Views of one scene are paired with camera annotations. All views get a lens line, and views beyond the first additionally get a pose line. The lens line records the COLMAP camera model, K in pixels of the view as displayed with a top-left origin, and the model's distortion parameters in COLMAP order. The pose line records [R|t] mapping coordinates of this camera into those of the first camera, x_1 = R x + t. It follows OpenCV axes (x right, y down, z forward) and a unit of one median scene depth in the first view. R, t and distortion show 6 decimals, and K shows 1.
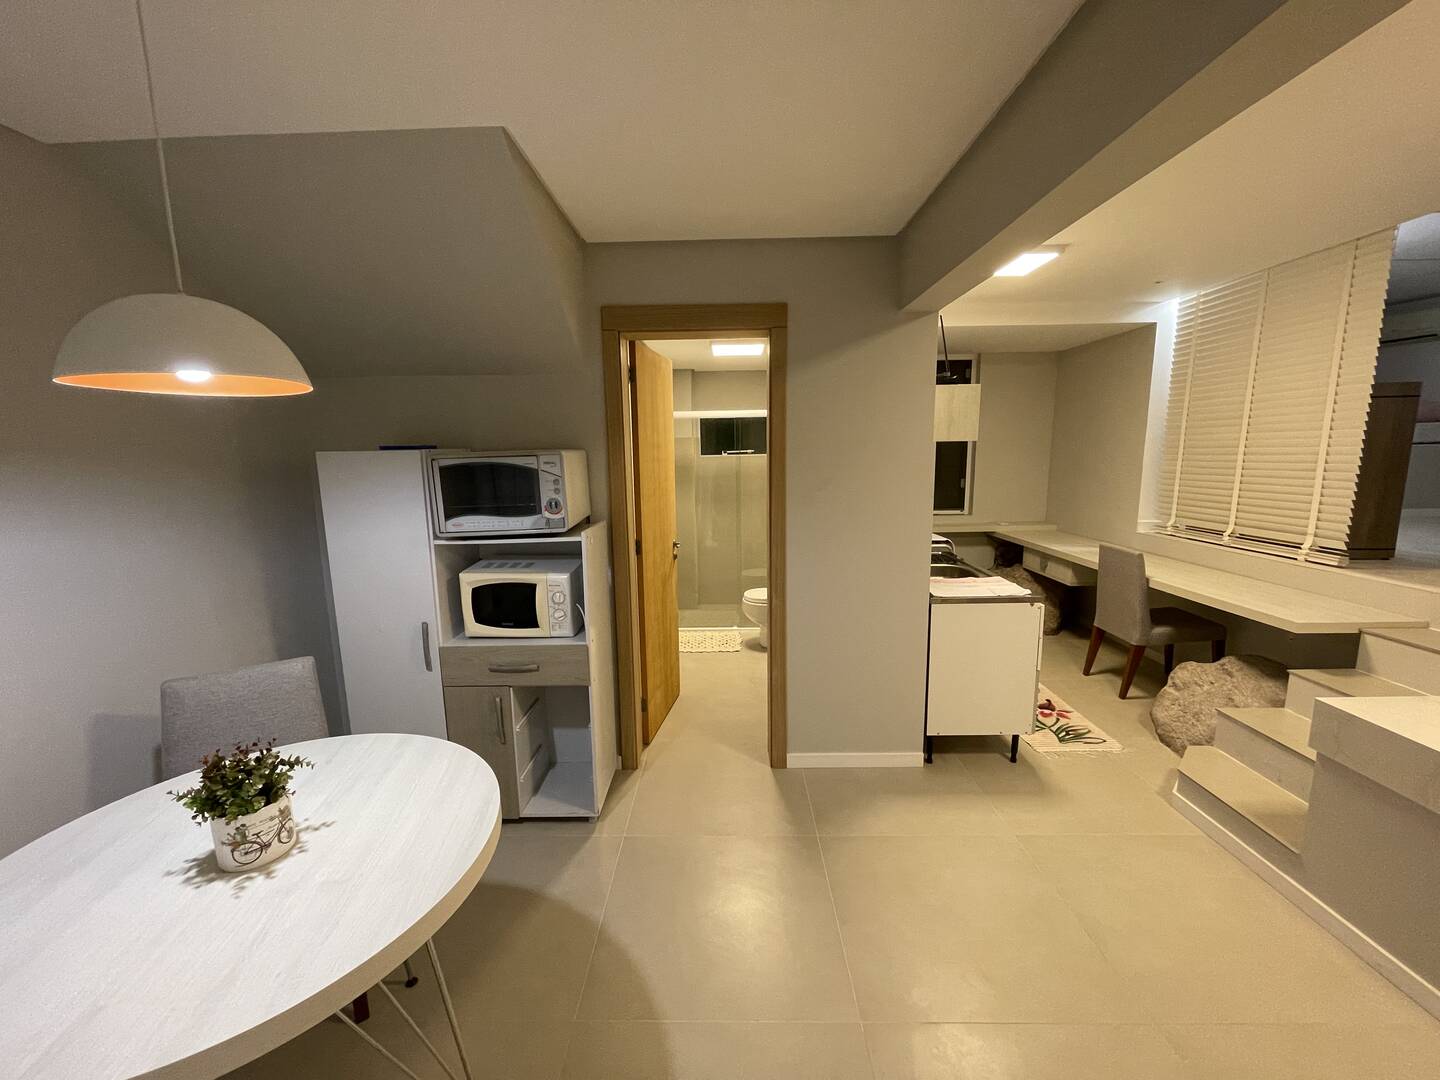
lens RADIAL K [[580.3, 0, 712.5], [0, 580.3, 544.7], [0, 0, 1]] dist [-0.002126, -0.000015]
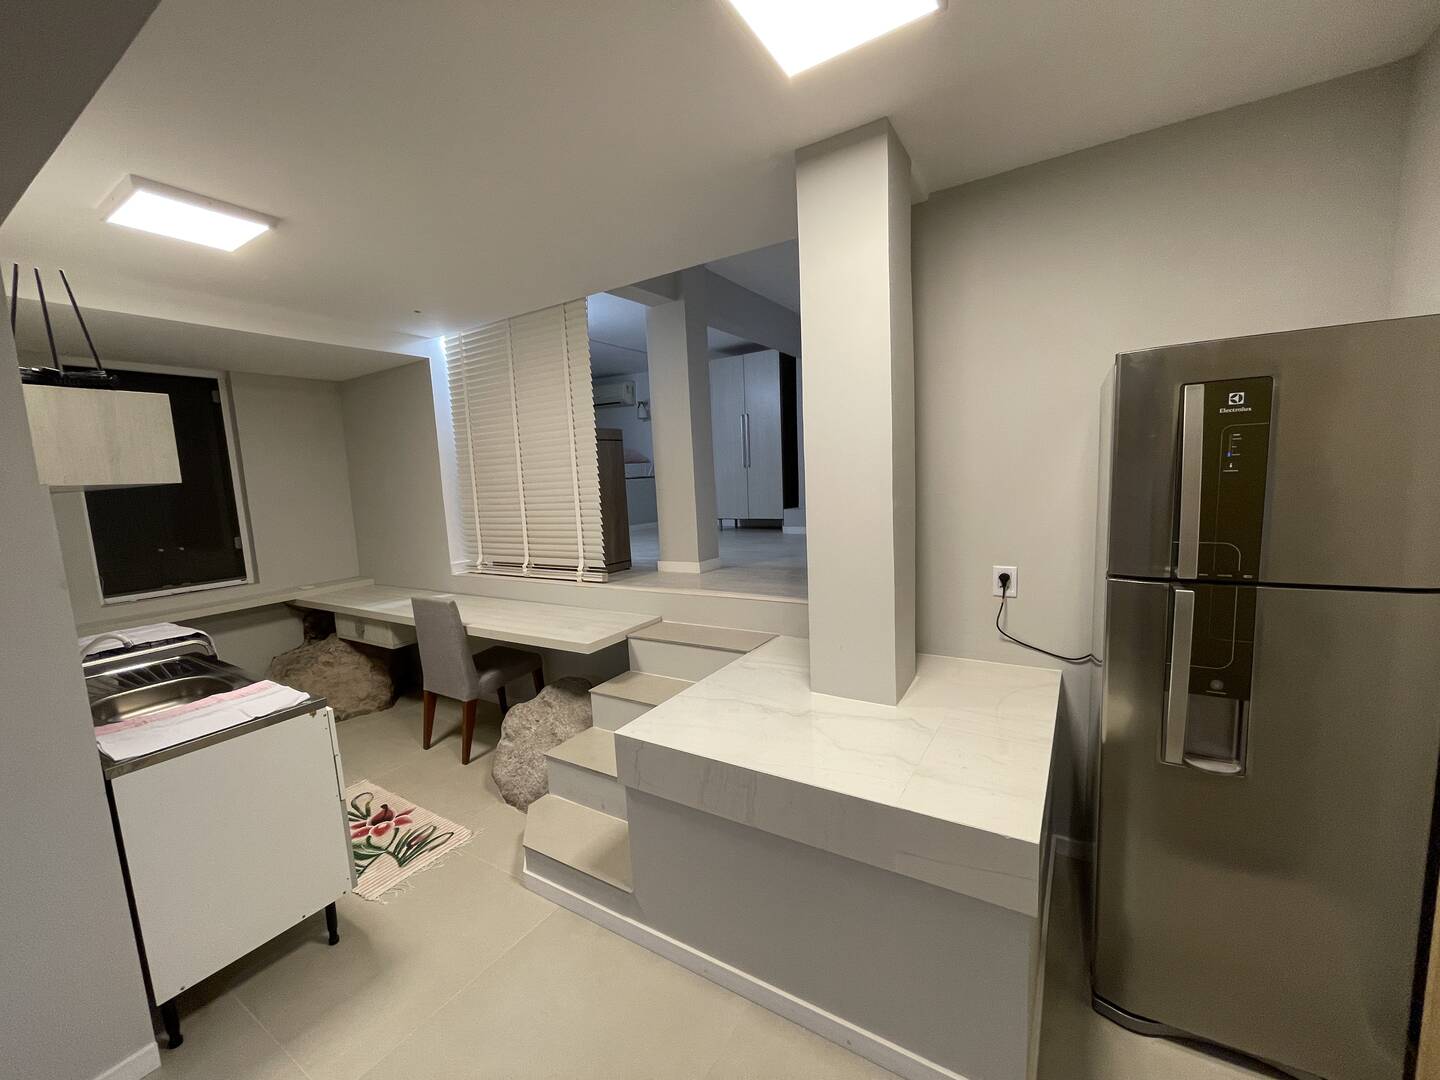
lens RADIAL K [[580.3, 0, 712.5], [0, 580.3, 544.7], [0, 0, 1]] dist [-0.002126, -0.000015]
pose [[0.510670, -0.110412, 0.852658, 0.195389], [0.176225, 0.984106, 0.021890, -0.021810], [-0.841523, 0.139081, 0.522011, 0.184242]]
